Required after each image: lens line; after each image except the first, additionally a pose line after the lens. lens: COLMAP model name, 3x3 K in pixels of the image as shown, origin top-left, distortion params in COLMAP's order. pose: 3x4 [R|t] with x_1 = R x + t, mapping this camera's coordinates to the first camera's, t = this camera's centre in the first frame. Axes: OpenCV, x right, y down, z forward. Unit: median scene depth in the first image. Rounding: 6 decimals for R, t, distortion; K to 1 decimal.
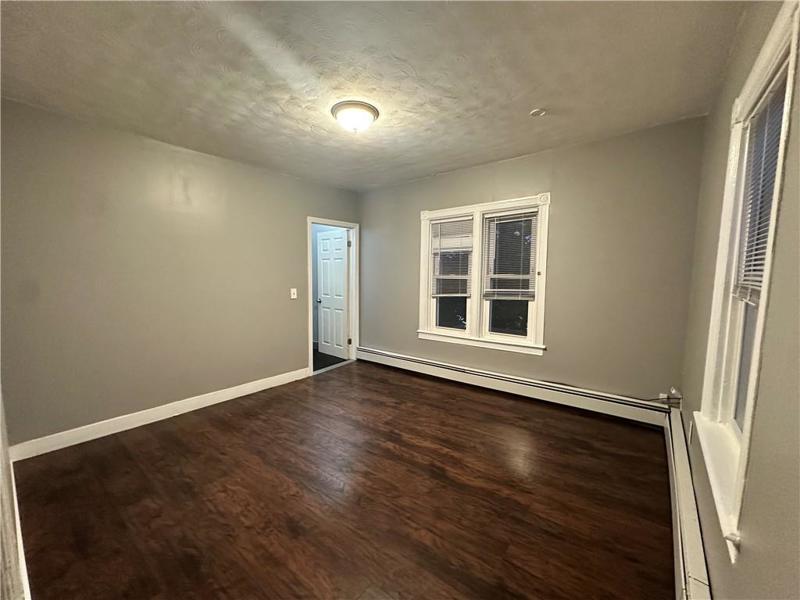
lens RADIAL K [[321.0, 0, 402.5], [0, 321.0, 301.5], [0, 0, 1]] dist [0.003557, 0.000111]
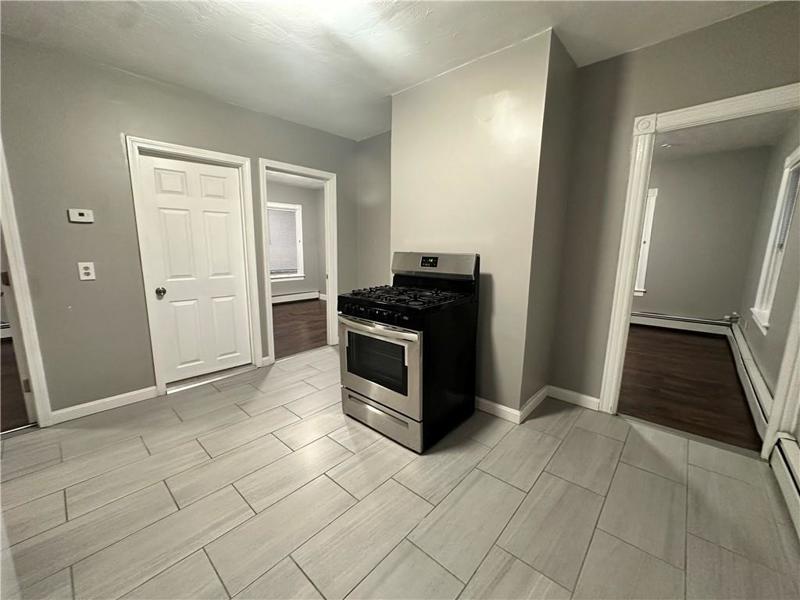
lens RADIAL K [[321.0, 0, 402.8], [0, 321.0, 301.0], [0, 0, 1]] dist [0.003557, 0.000111]
pose [[0.997084, 0.018037, -0.074145, -0.827508], [-0.012194, 0.996838, 0.078515, 0.117091], [0.075327, -0.077382, 0.994152, -0.864775]]
